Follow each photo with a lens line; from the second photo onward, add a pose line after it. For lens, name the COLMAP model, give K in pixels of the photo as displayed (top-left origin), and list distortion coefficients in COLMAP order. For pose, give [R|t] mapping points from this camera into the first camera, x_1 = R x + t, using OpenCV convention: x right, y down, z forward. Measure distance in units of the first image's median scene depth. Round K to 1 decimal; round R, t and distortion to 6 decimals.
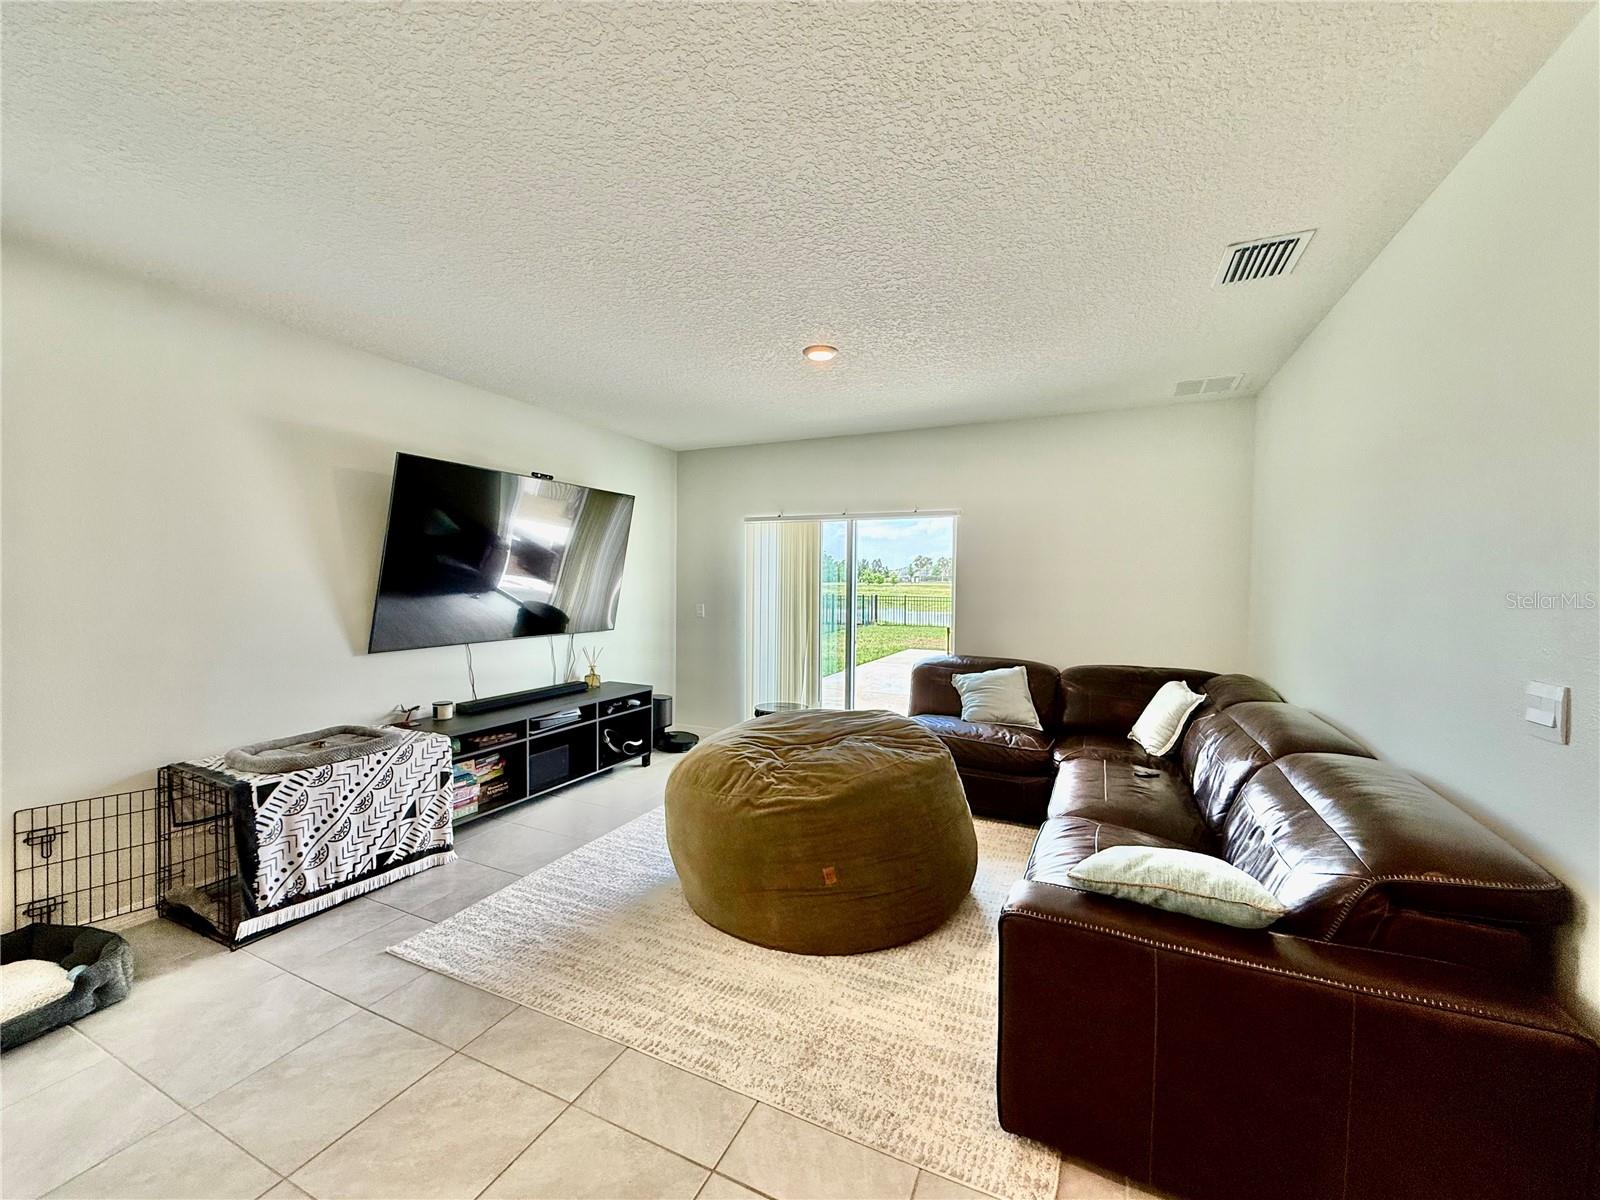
lens RADIAL K [[636.8, 0, 795.9], [0, 636.8, 600.1], [0, 0, 1]] dist [0.001431, 0.000153]
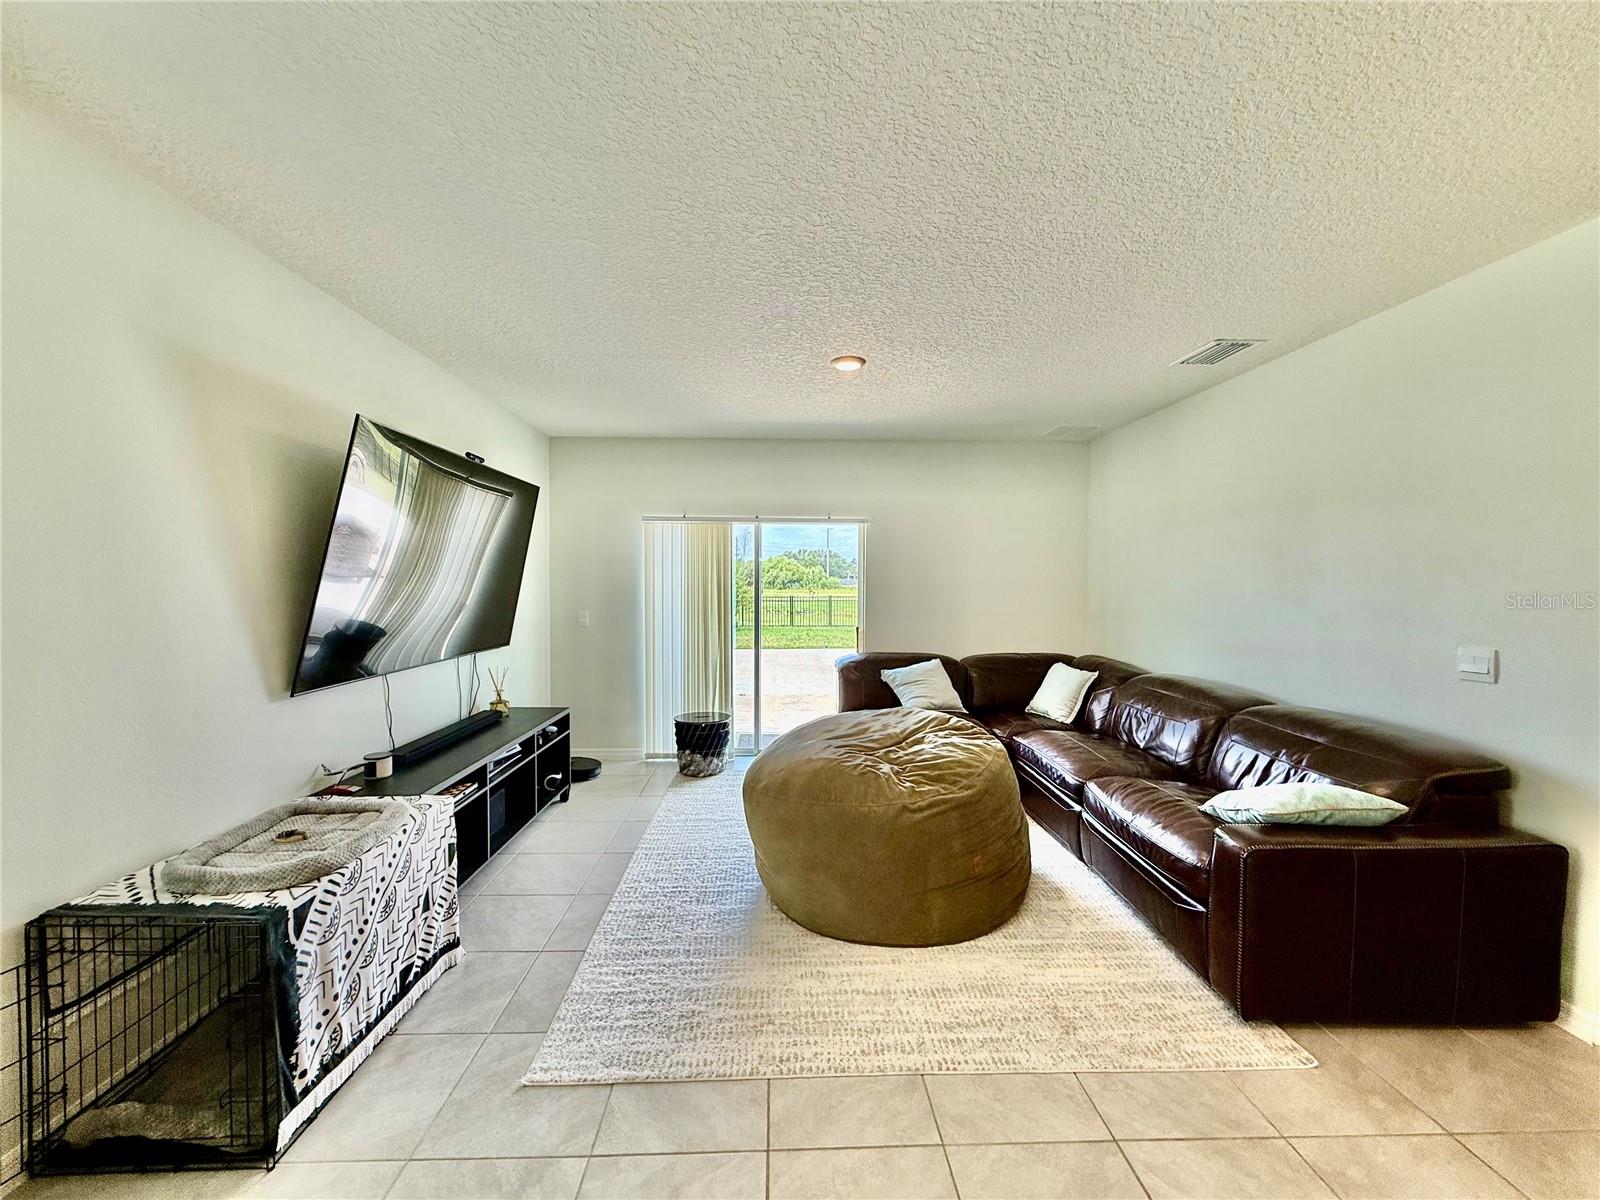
lens RADIAL K [[636.8, 0, 795.9], [0, 636.8, 600.1], [0, 0, 1]] dist [0.001431, 0.000153]
pose [[0.891431, -0.019263, 0.452748, -0.605835], [0.018207, 0.999812, 0.006689, -0.021025], [-0.452791, 0.002281, 0.891614, 0.156239]]
